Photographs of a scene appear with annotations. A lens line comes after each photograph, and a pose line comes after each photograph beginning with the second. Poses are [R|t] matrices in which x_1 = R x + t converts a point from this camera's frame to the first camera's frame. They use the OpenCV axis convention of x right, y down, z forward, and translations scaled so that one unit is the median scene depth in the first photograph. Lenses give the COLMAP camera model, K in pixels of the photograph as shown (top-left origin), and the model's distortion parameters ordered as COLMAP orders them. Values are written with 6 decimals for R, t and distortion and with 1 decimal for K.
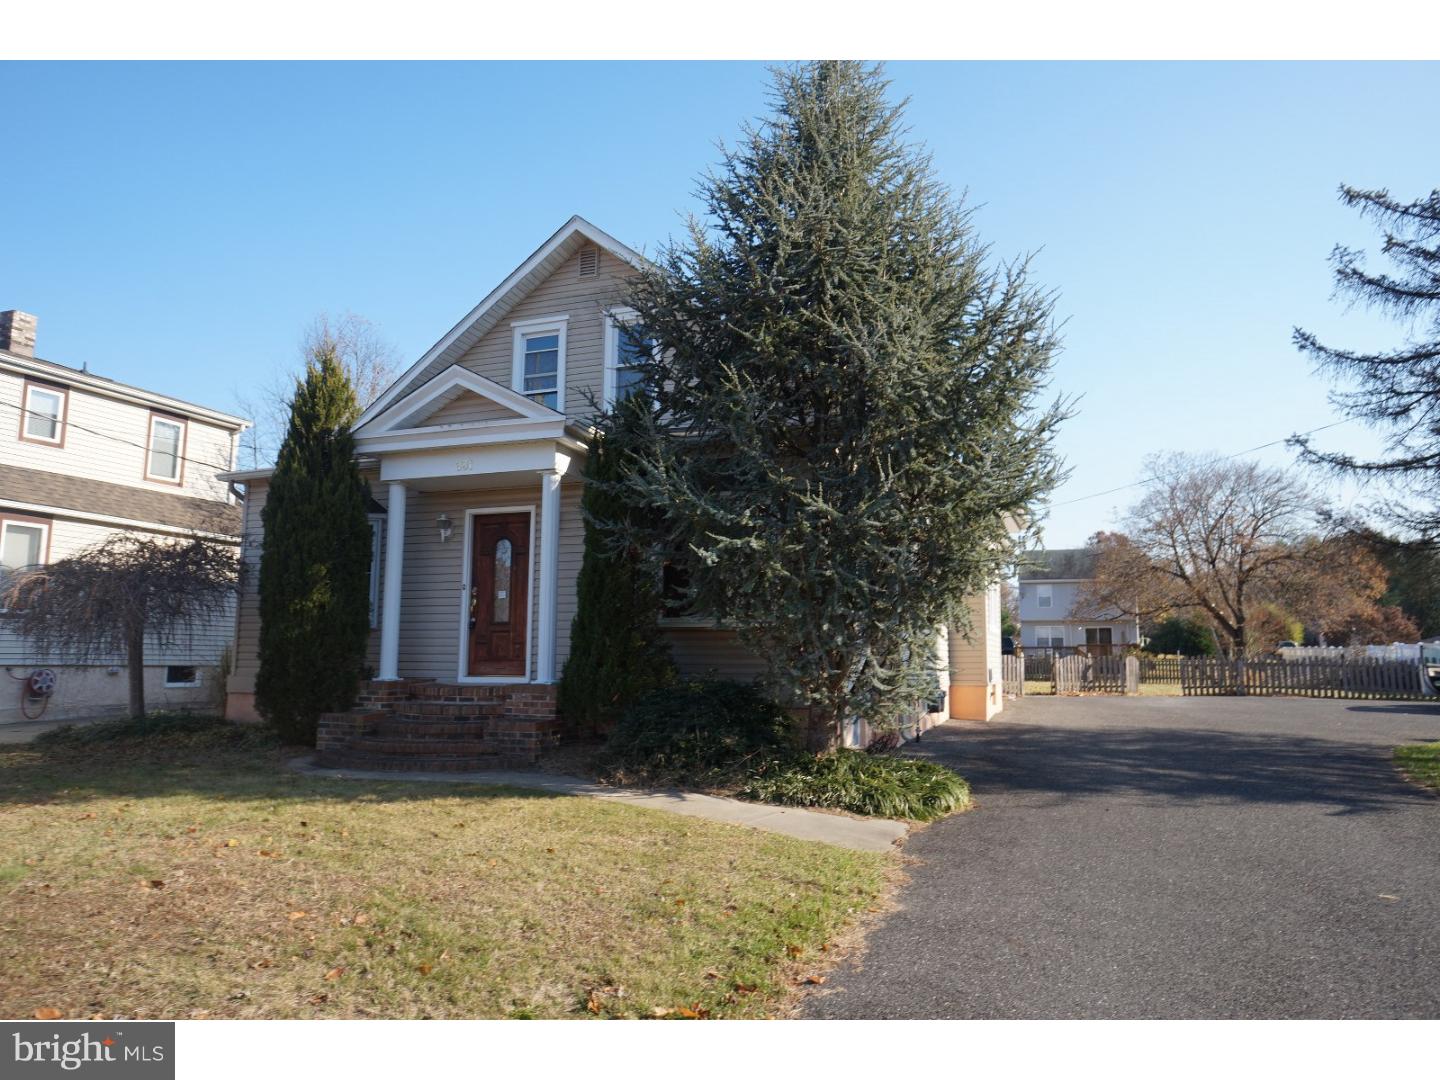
lens RADIAL K [[1030.1, 0, 720.0], [0, 1030.1, 540.0], [0, 0, 1]] dist [-0.004483, -0.000920]
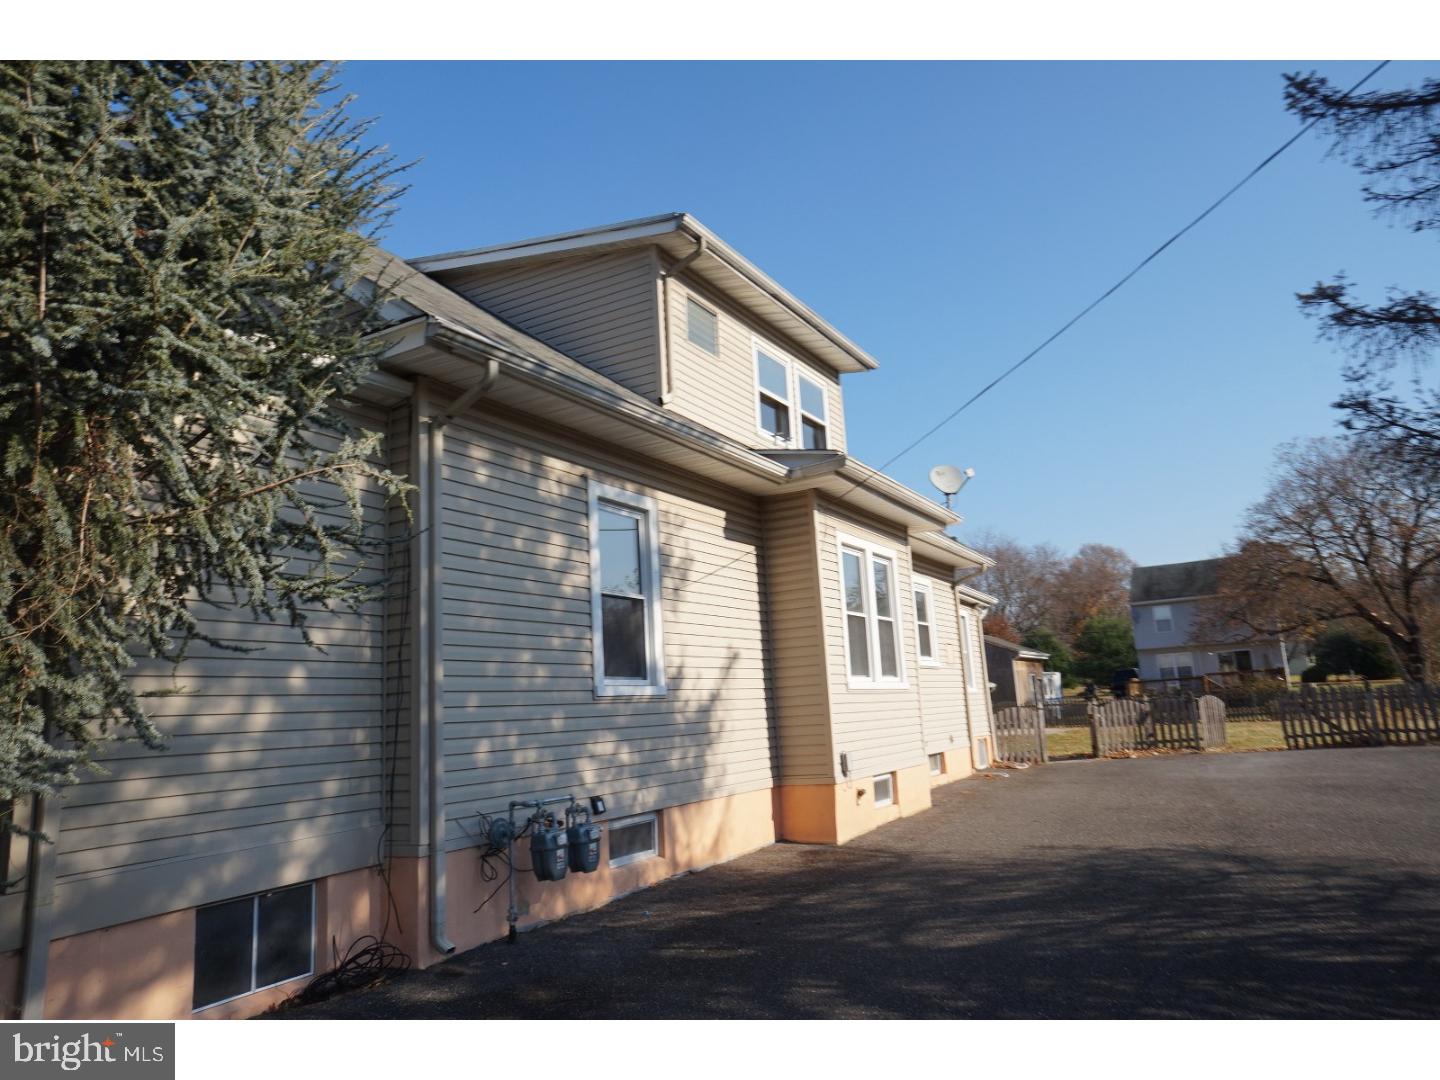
lens RADIAL K [[987.8, 0, 720.0], [0, 987.8, 540.0], [0, 0, 1]] dist [0.002528, 0.004317]
pose [[0.983100, -0.088978, -0.159993, 0.104415], [0.080301, 0.994968, -0.059917, 0.010447], [0.164519, 0.046057, 0.985298, 0.145903]]
